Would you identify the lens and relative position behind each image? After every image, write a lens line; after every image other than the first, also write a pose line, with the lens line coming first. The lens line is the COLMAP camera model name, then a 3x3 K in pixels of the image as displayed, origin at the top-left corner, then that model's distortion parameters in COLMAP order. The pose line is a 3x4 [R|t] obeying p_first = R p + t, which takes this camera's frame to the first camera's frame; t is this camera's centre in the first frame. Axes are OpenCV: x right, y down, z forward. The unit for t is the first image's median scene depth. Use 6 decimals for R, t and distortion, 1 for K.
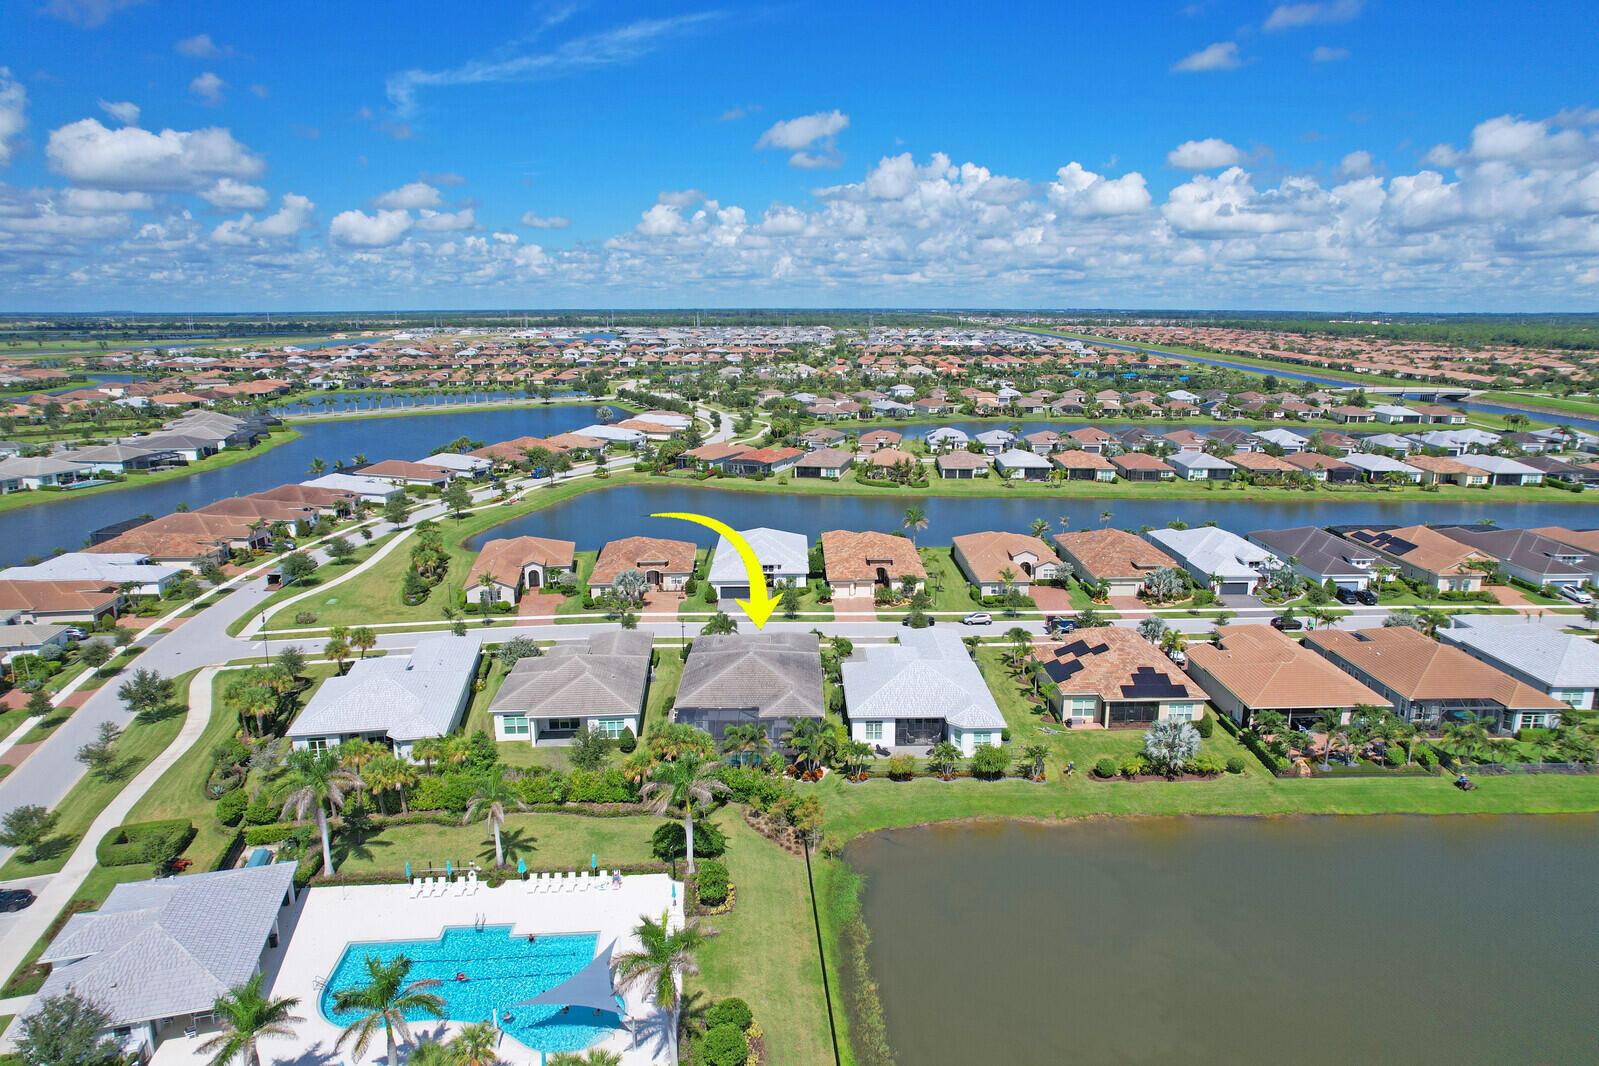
lens RADIAL K [[1017.9, 0, 813.9], [0, 1017.9, 538.3], [0, 0, 1]] dist [-0.080254, 0.076532]
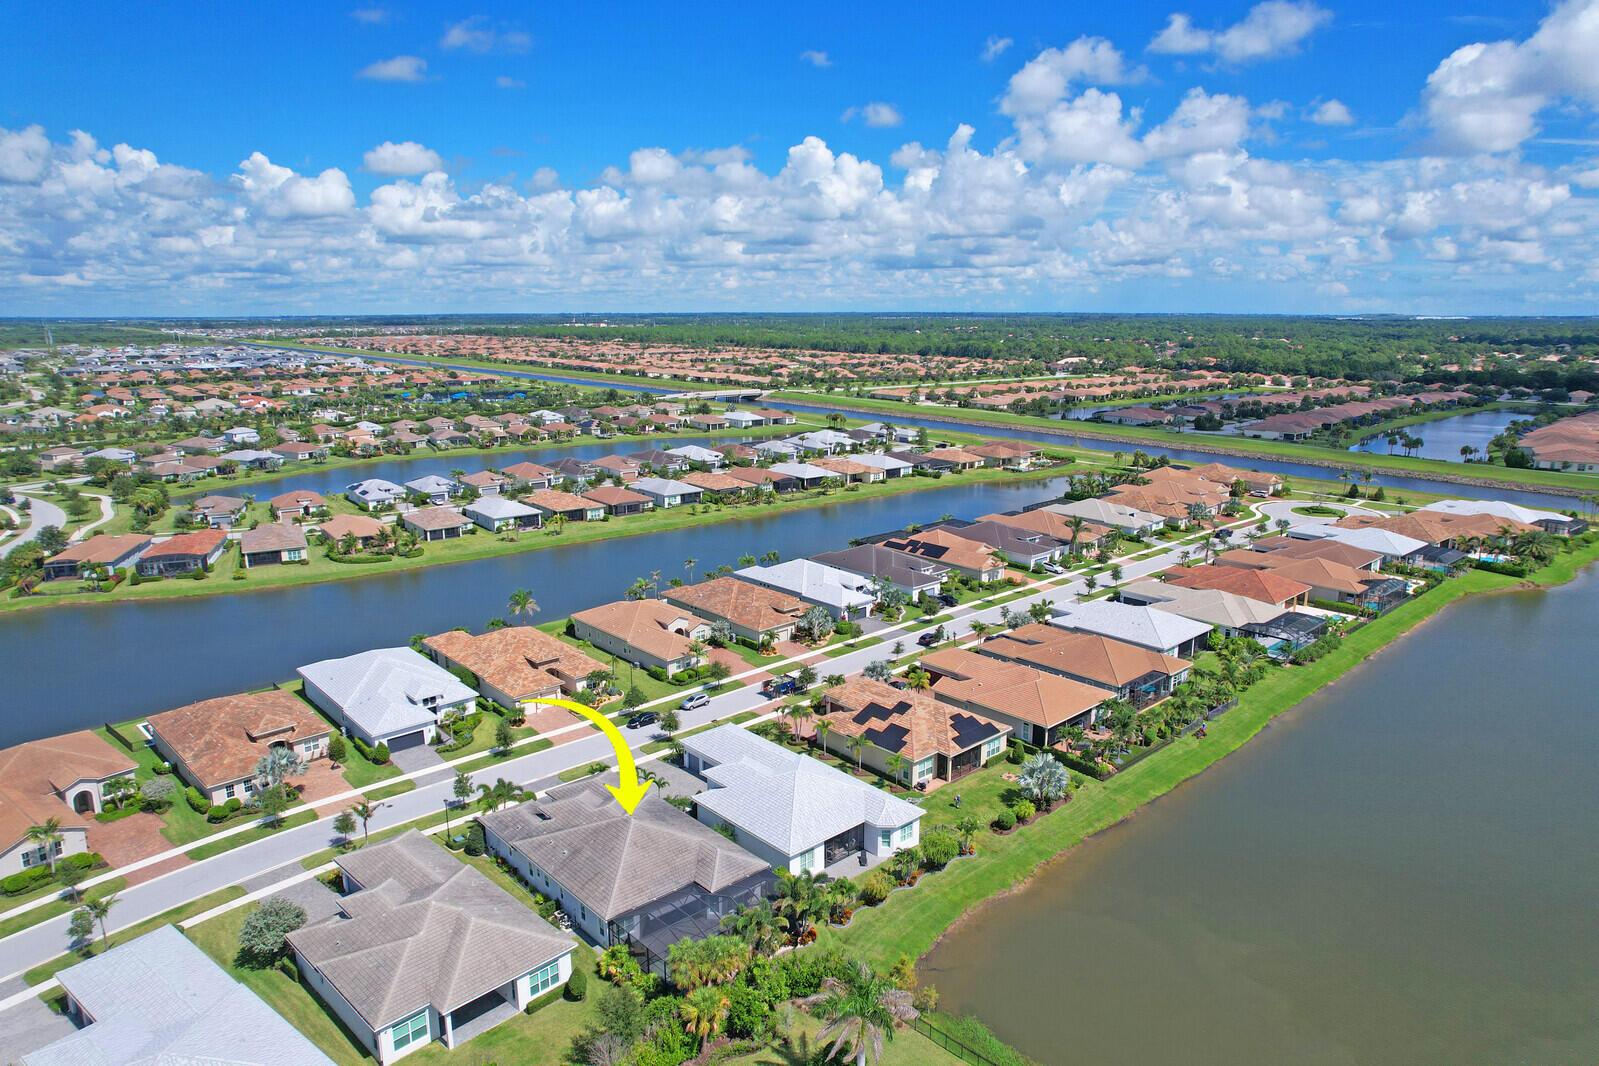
lens RADIAL K [[1017.9, 0, 813.9], [0, 1017.9, 538.3], [0, 0, 1]] dist [-0.080254, 0.076532]
pose [[0.749755, -0.146929, 0.645198, -0.325348], [0.149512, 0.987437, 0.051125, -0.097467], [-0.644604, 0.058133, 0.762303, 0.189168]]
